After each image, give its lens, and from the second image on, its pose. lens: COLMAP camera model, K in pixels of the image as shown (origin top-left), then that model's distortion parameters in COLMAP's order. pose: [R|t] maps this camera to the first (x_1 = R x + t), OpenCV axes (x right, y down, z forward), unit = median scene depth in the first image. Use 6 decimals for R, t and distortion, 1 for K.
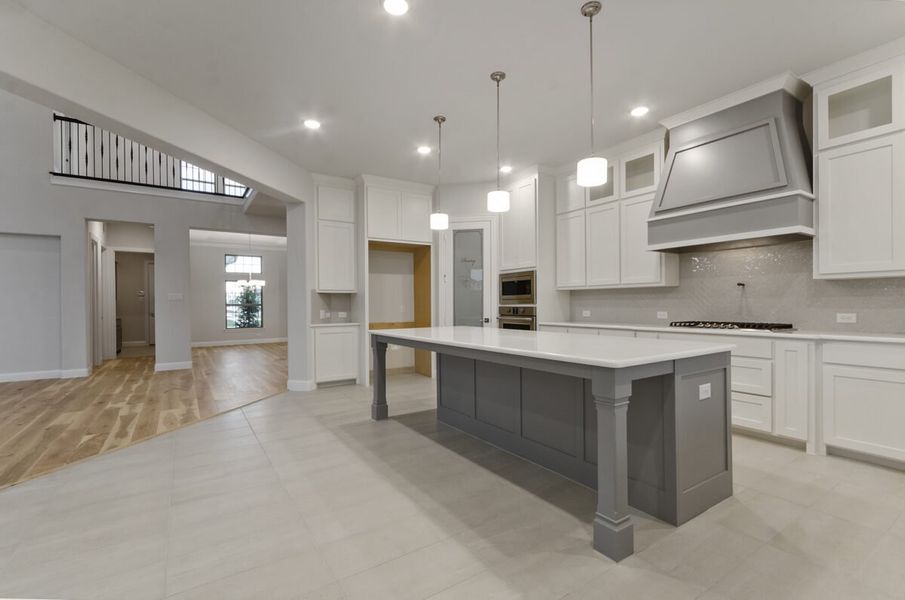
lens RADIAL K [[410.3, 0, 457.8], [0, 410.3, 298.2], [0, 0, 1]] dist [-0.005818, -0.000542]
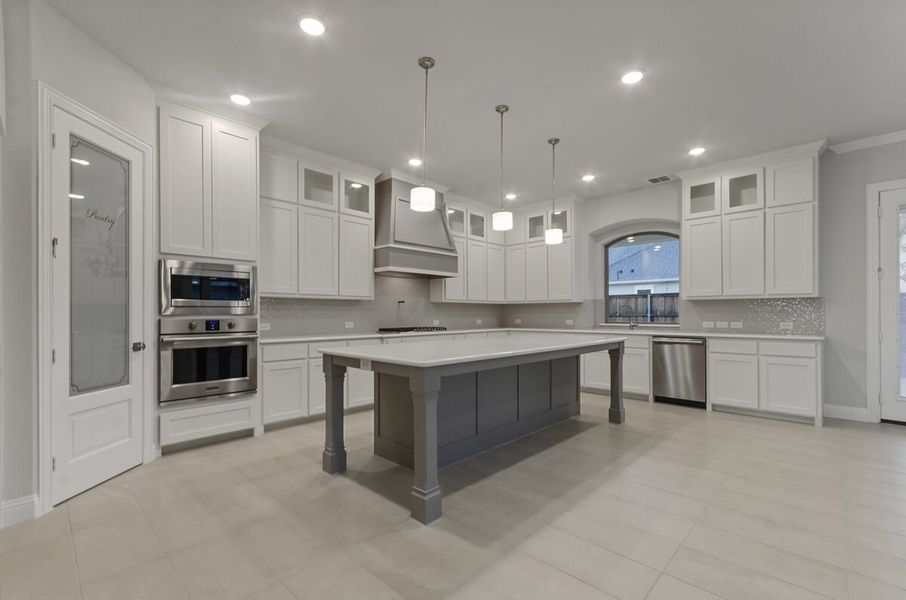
lens RADIAL K [[405.3, 0, 448.0], [0, 405.3, 314.5], [0, 0, 1]] dist [0.005443, 0.000862]
pose [[-0.213410, 0.006061, 0.976944, -0.790304], [-0.010343, 0.999911, -0.008463, 0.023099], [-0.976908, -0.011911, -0.213328, 1.167607]]
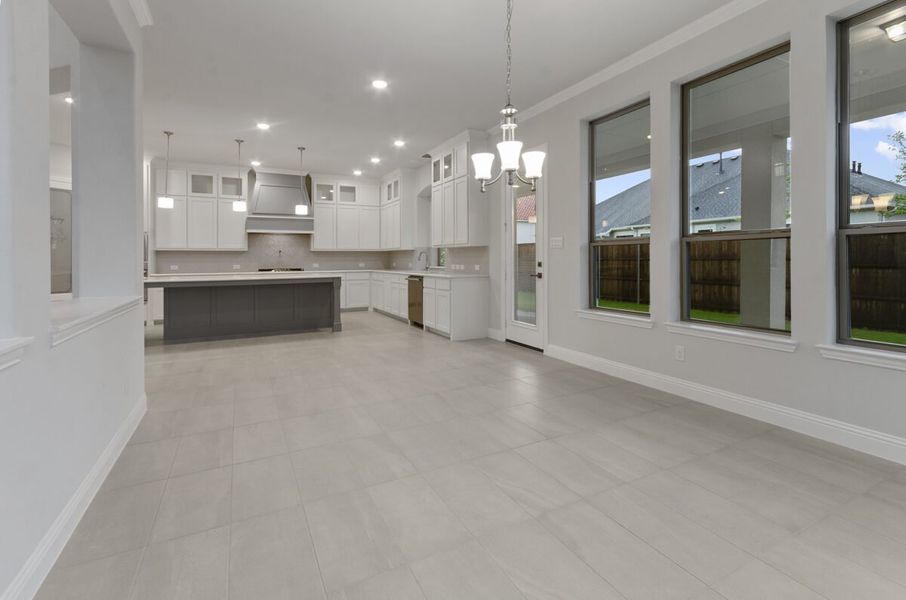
lens RADIAL K [[405.3, 0, 445.0], [0, 405.3, 262.3], [0, 0, 1]] dist [0.005443, 0.000862]
pose [[0.115112, -0.004509, 0.993342, -1.396852], [-0.006505, 0.999965, 0.005293, 0.007151], [-0.993331, -0.007071, 0.115079, -0.135763]]
